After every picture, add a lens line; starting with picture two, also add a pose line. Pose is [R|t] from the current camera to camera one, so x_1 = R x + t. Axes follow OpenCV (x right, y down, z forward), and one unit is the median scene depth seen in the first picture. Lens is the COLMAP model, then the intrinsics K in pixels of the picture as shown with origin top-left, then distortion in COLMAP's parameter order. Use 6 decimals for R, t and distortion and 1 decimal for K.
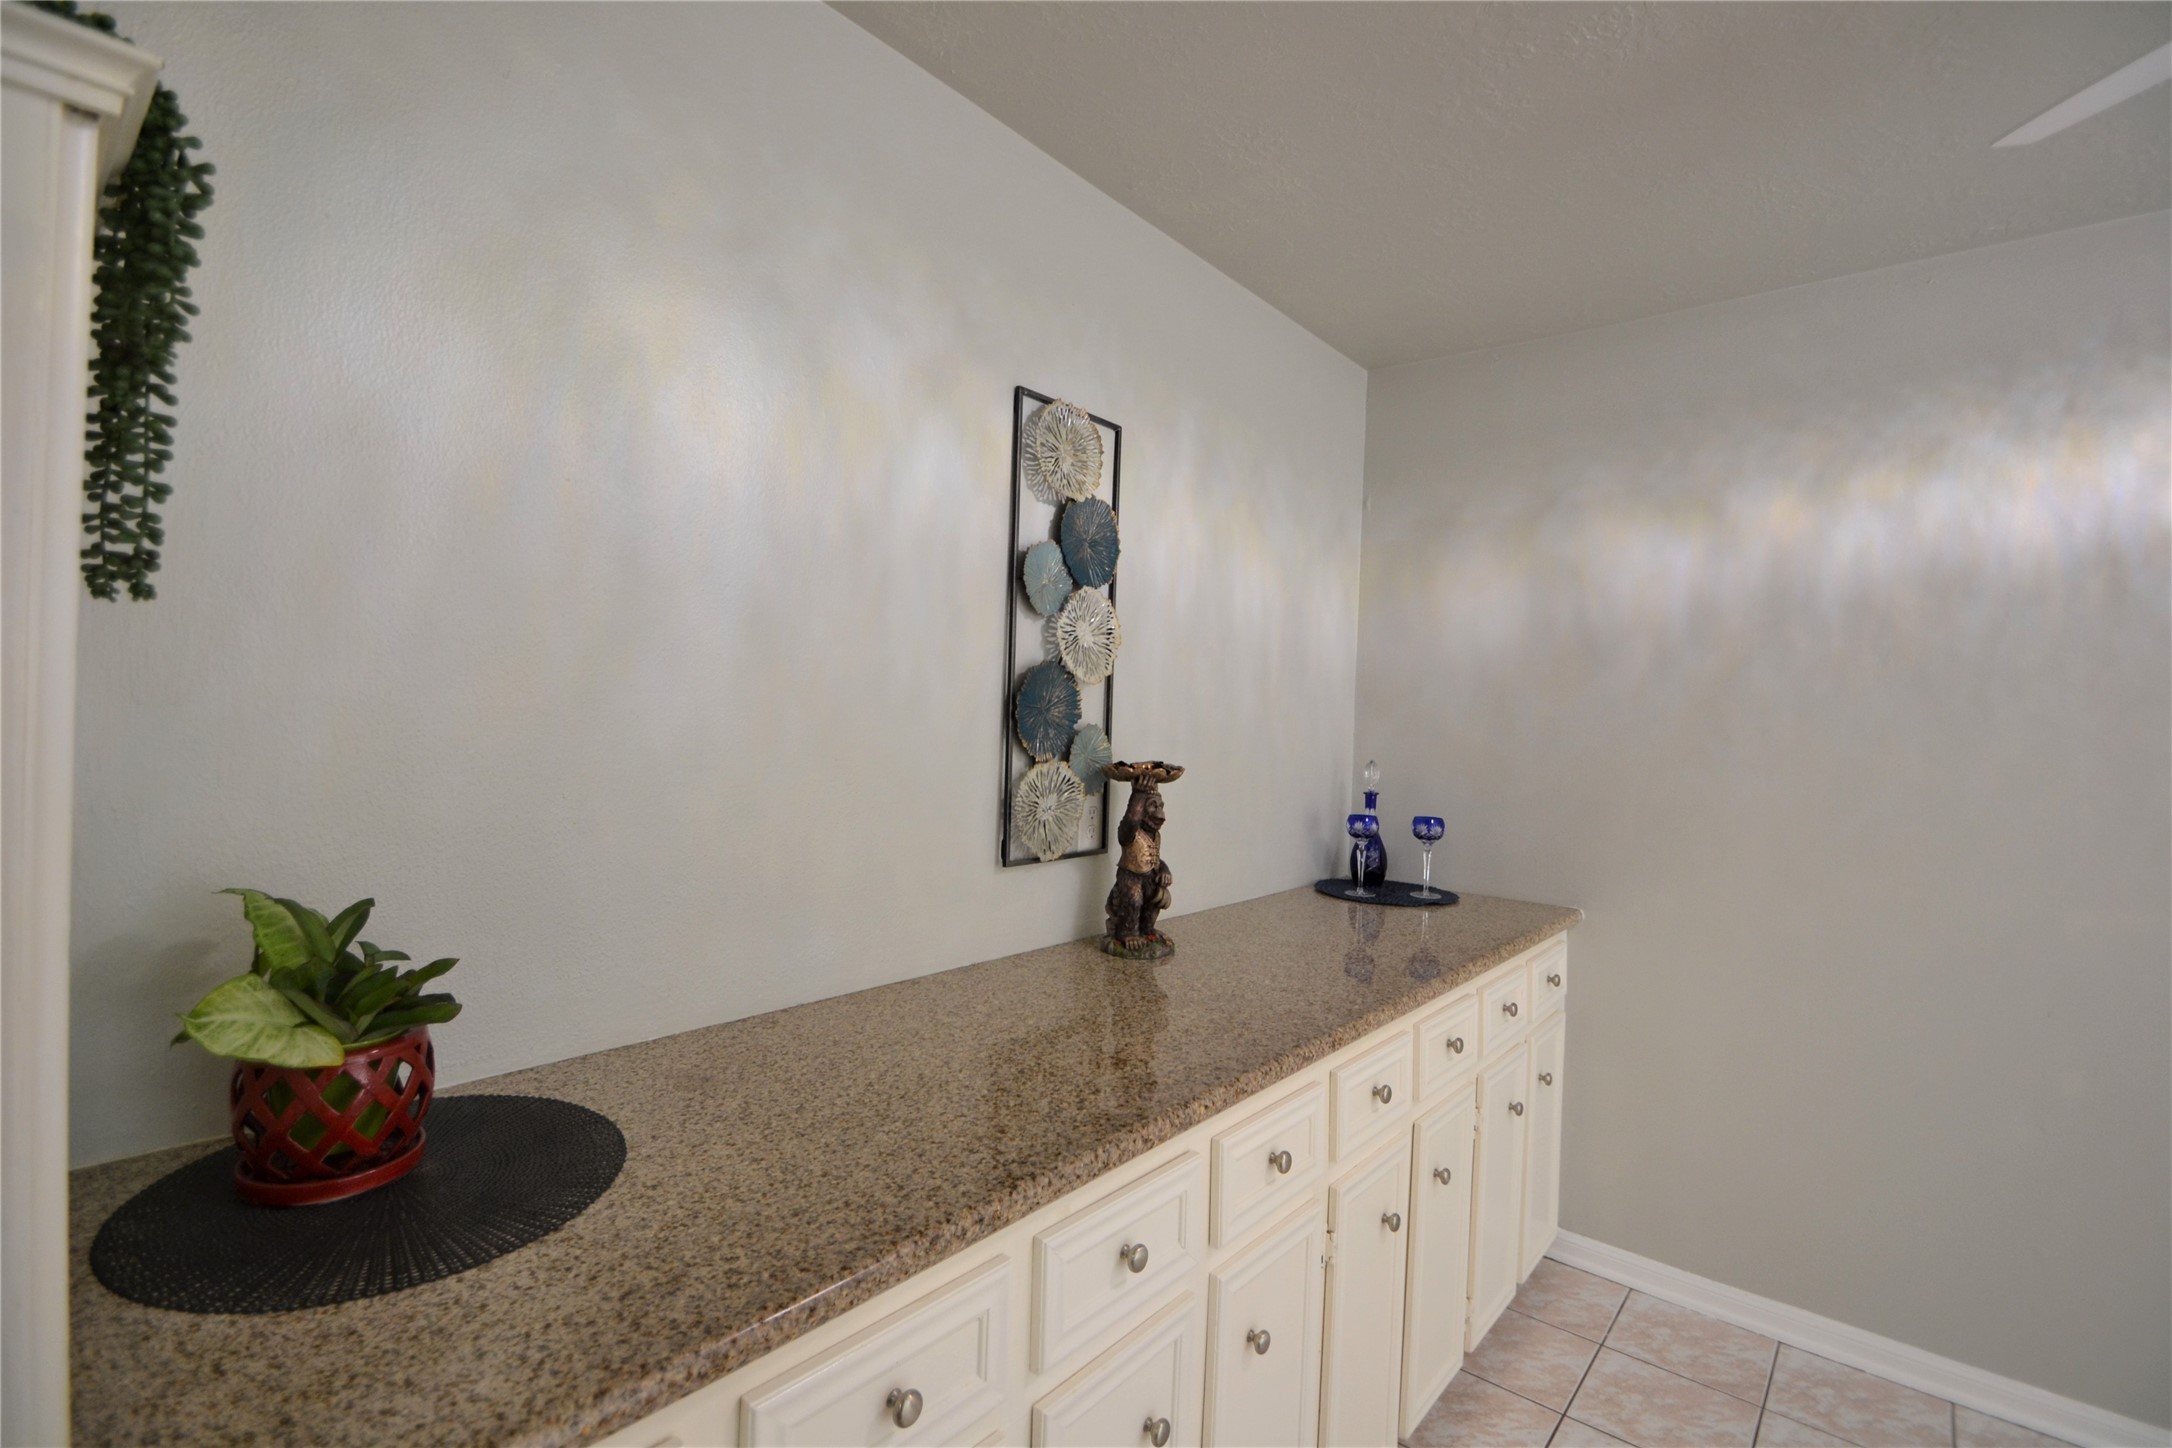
lens RADIAL K [[972.0, 0, 1072.8], [0, 972.0, 715.8], [0, 0, 1]] dist [0.006724, -0.010056]
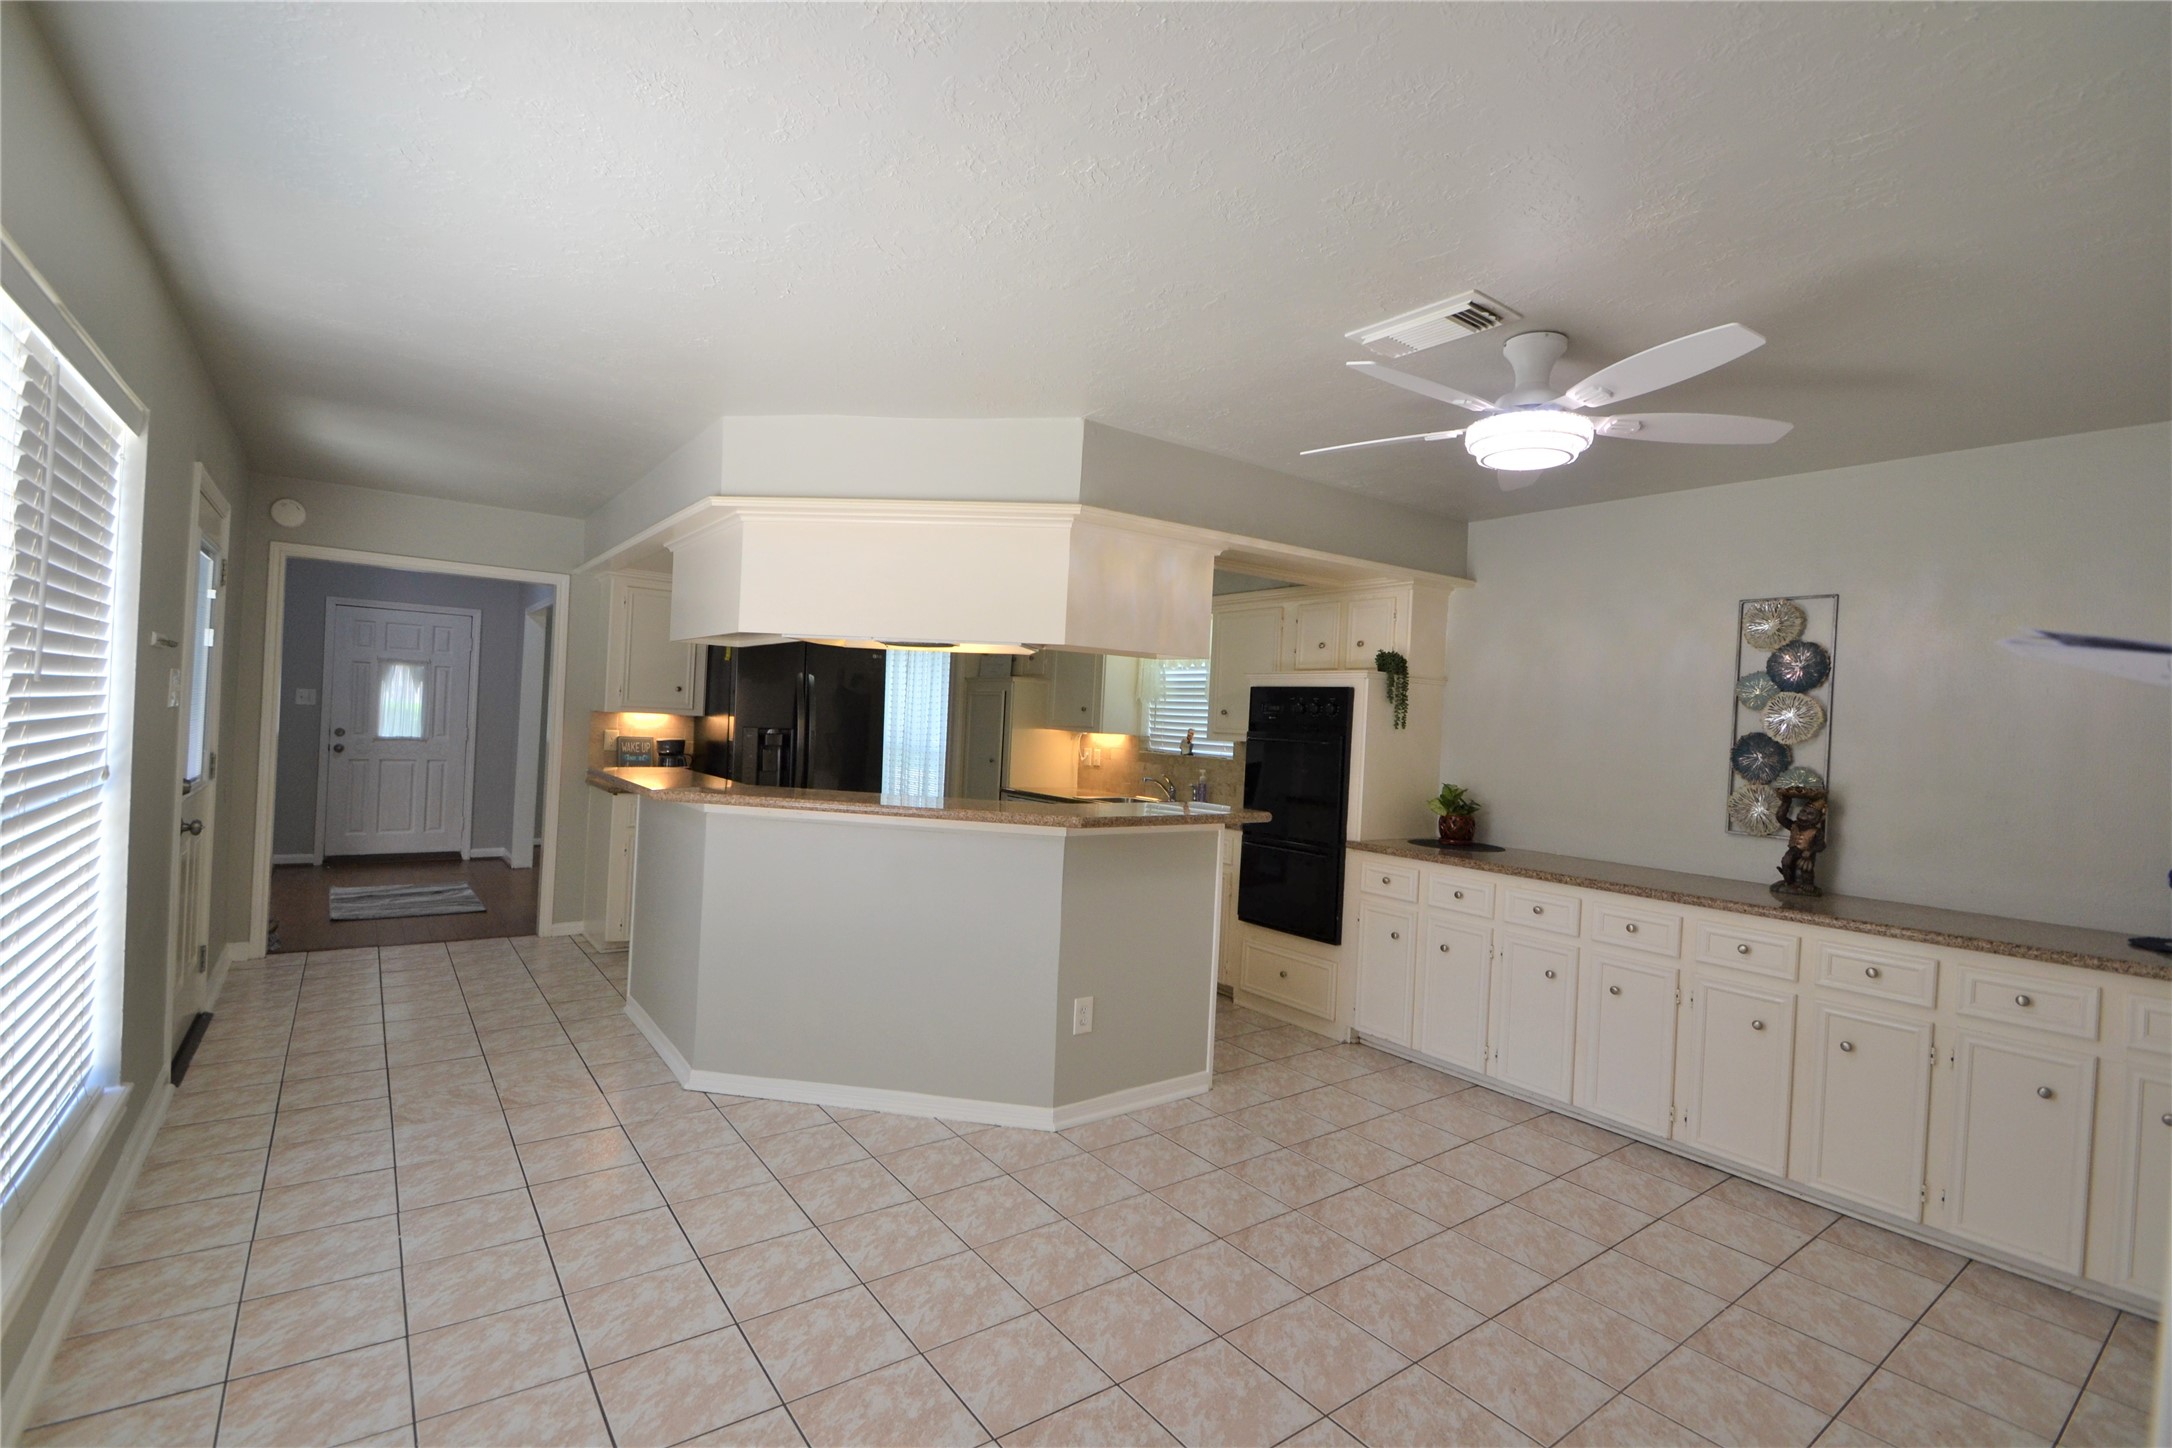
lens RADIAL K [[972.0, 0, 1072.8], [0, 972.0, 721.1], [0, 0, 1]] dist [0.006724, -0.010056]
pose [[-0.220697, -0.046225, -0.974247, 2.075269], [-0.058663, 0.997697, -0.034049, 0.064594], [0.973577, 0.049638, -0.222900, 0.086824]]
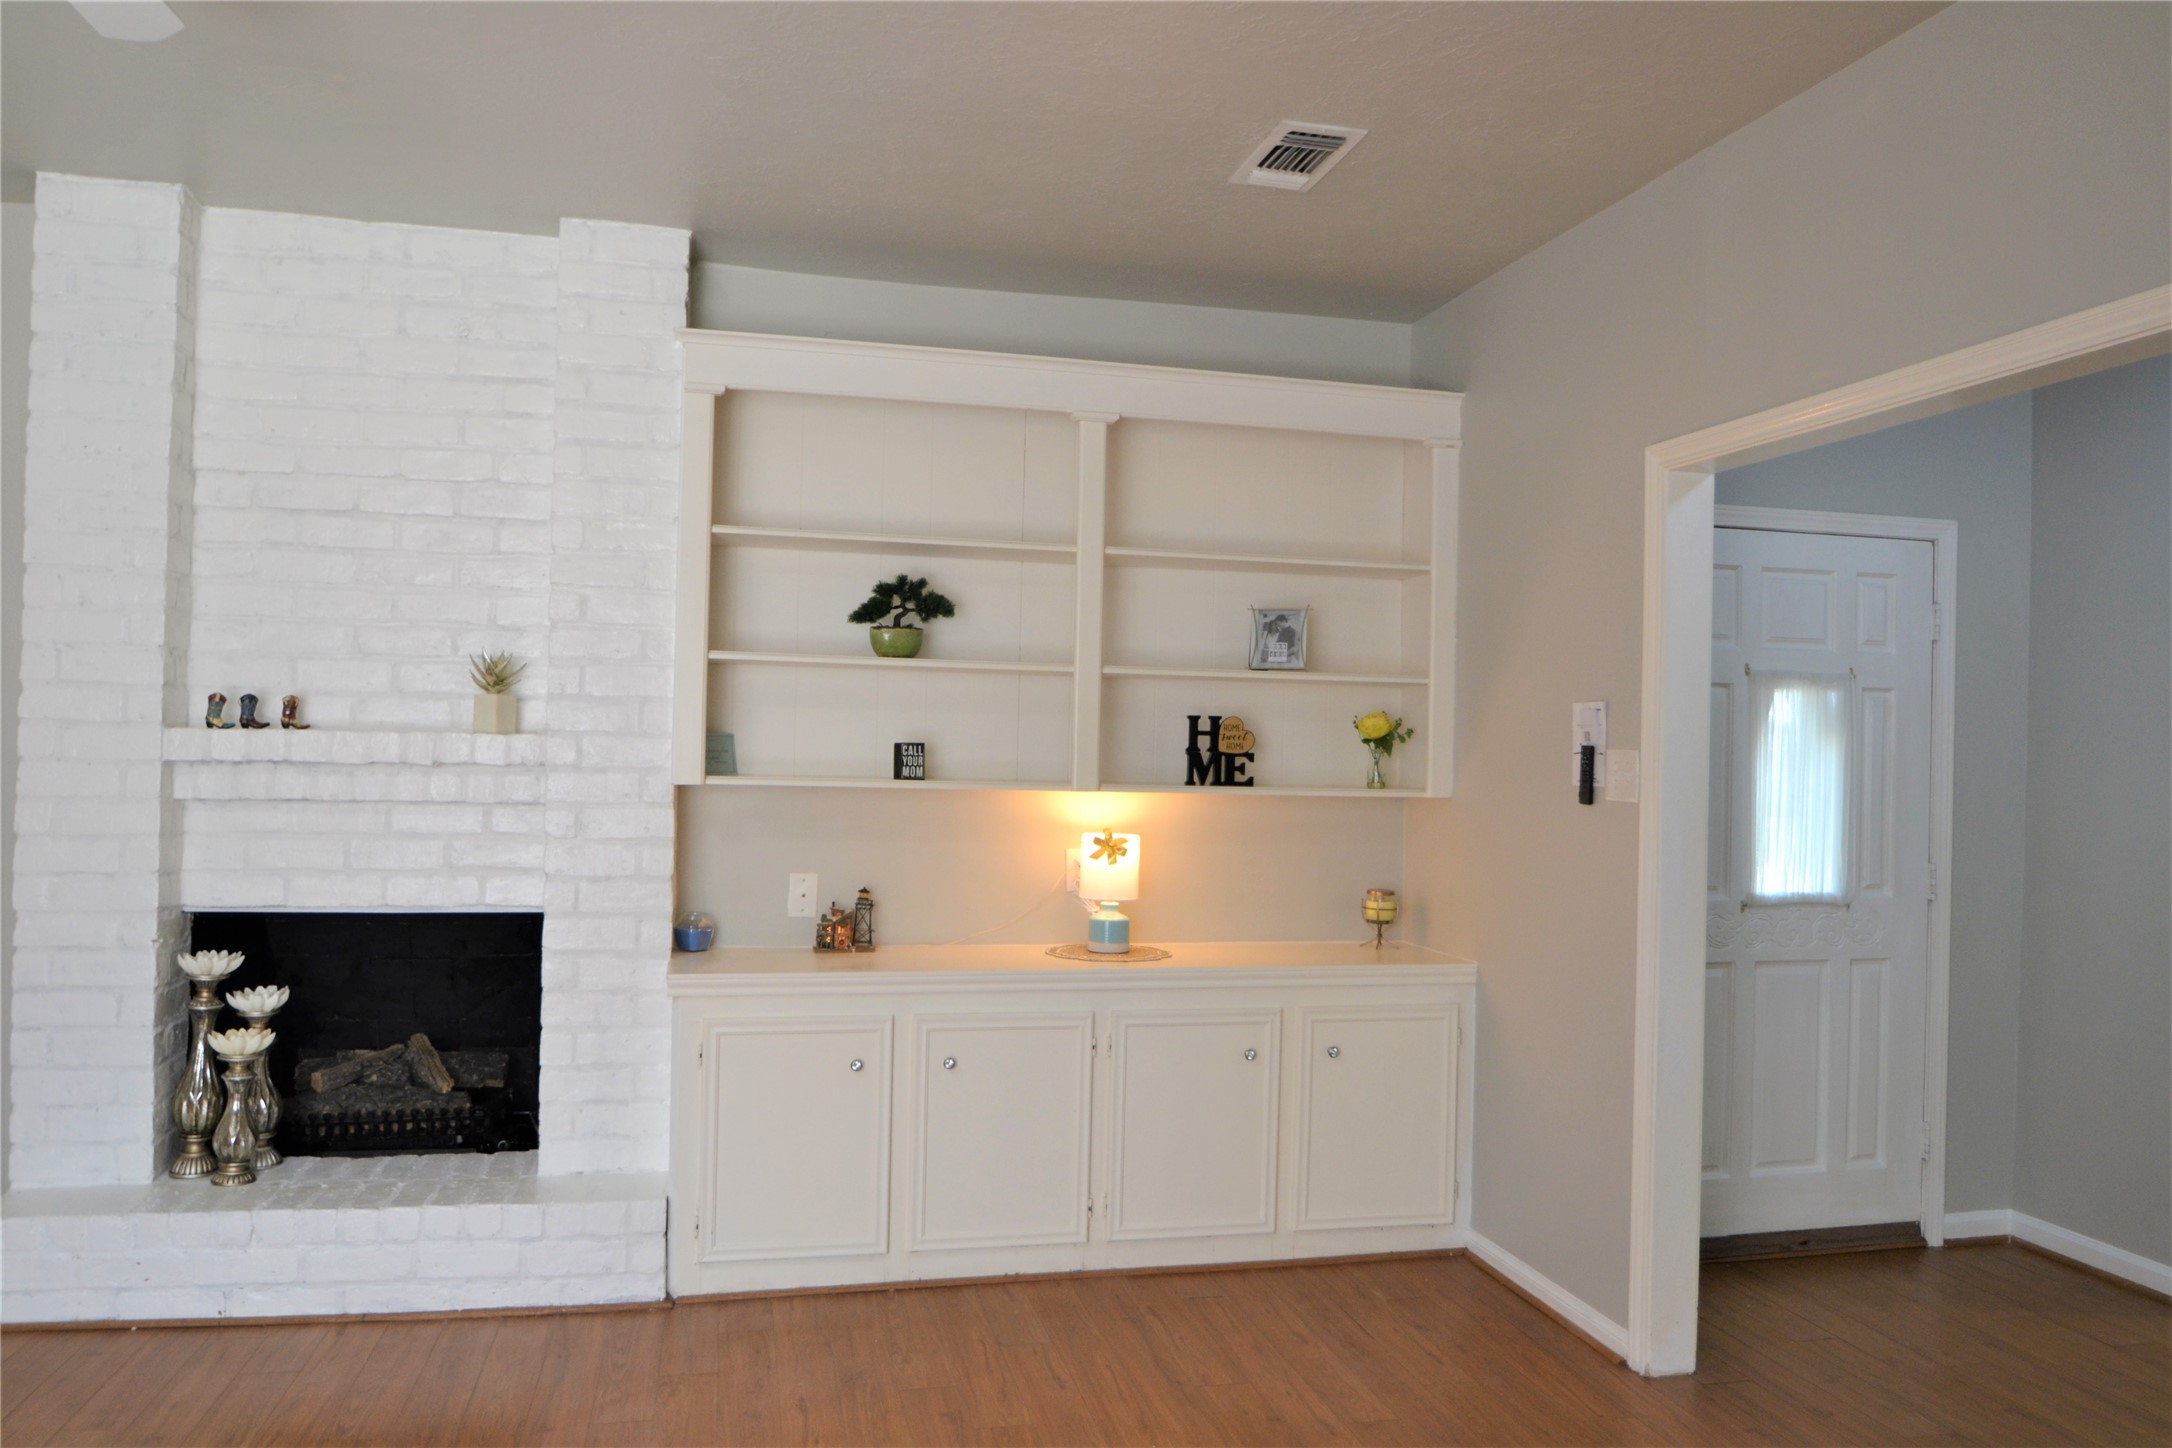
lens RADIAL K [[1482.6, 0, 1068.7], [0, 1482.6, 720.9], [0, 0, 1]] dist [-0.039826, 0.004871]
pose [[-0.595472, -0.059083, -0.801201, 1.092392], [-0.046502, 0.998155, -0.039046, 0.037149], [0.802029, 0.014007, -0.597121, -3.084708]]
